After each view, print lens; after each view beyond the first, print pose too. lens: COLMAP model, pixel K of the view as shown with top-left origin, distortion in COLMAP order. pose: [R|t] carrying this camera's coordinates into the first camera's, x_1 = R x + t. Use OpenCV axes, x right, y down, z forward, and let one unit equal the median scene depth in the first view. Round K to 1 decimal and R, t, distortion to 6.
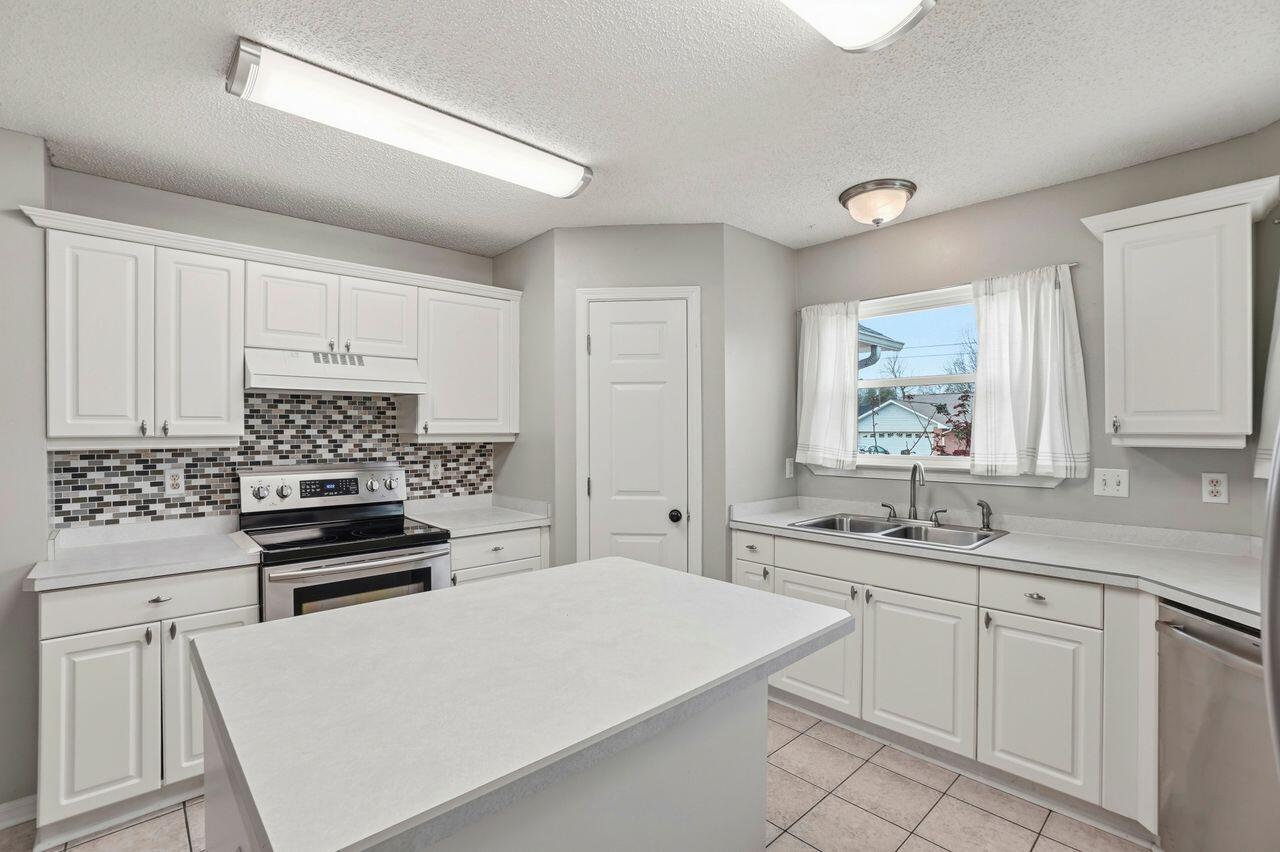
lens RADIAL K [[570.6, 0, 640.0], [0, 570.6, 426.0], [0, 0, 1]] dist [-0.064665, 0.020157]
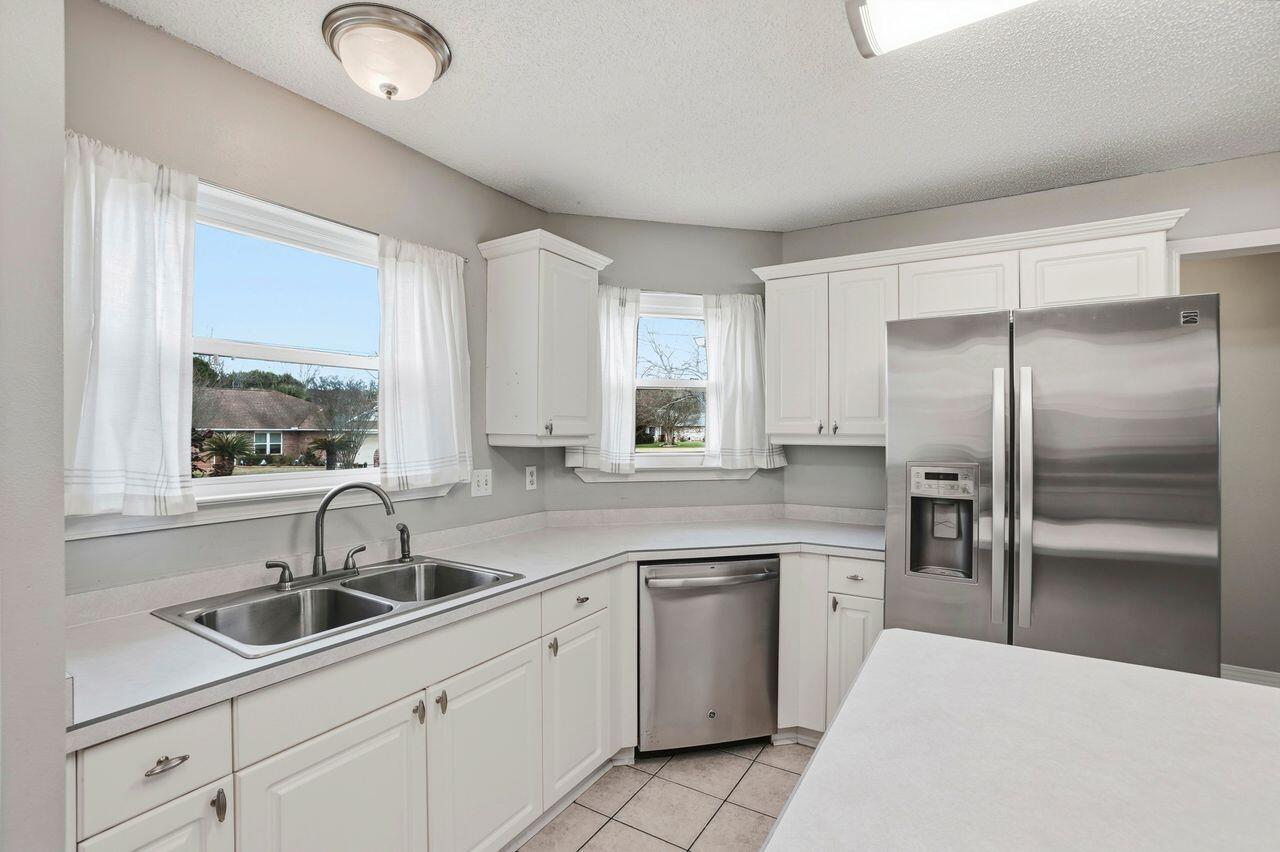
lens RADIAL K [[580.5, 0, 630.0], [0, 580.5, 432.5], [0, 0, 1]] dist [-0.063155, 0.022321]
pose [[-0.262313, -0.000751, 0.964983, -0.237621], [-0.004587, 0.999989, -0.000469, 0.006250], [-0.964972, -0.004550, -0.262313, 0.904649]]
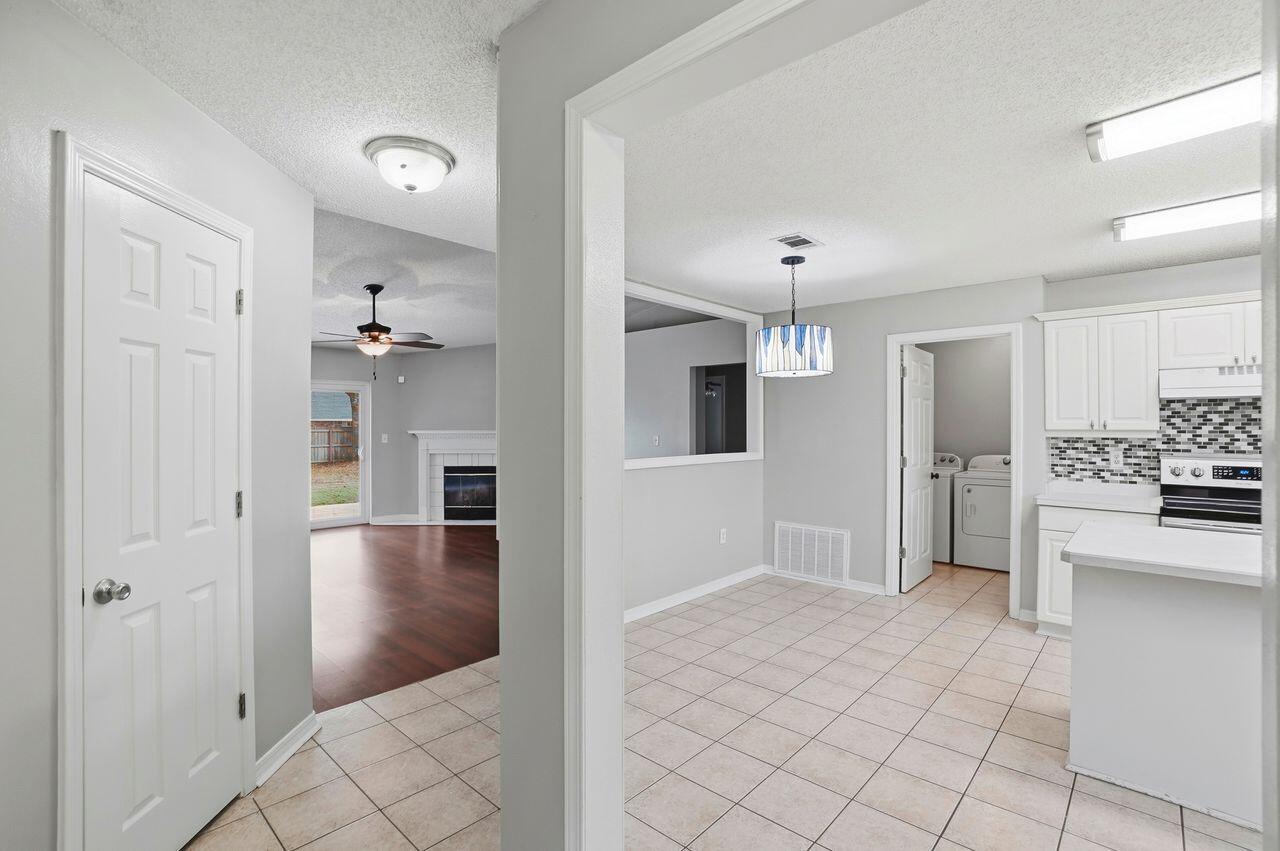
lens RADIAL K [[587.6, 0, 640.0], [0, 587.6, 425.5], [0, 0, 1]] dist [-0.062156, 0.025992]
pose [[0.077396, 0.004154, -0.996992, 0.638558], [0.004864, 0.999978, 0.004544, -0.008202], [0.996989, -0.005201, 0.077374, -0.457894]]
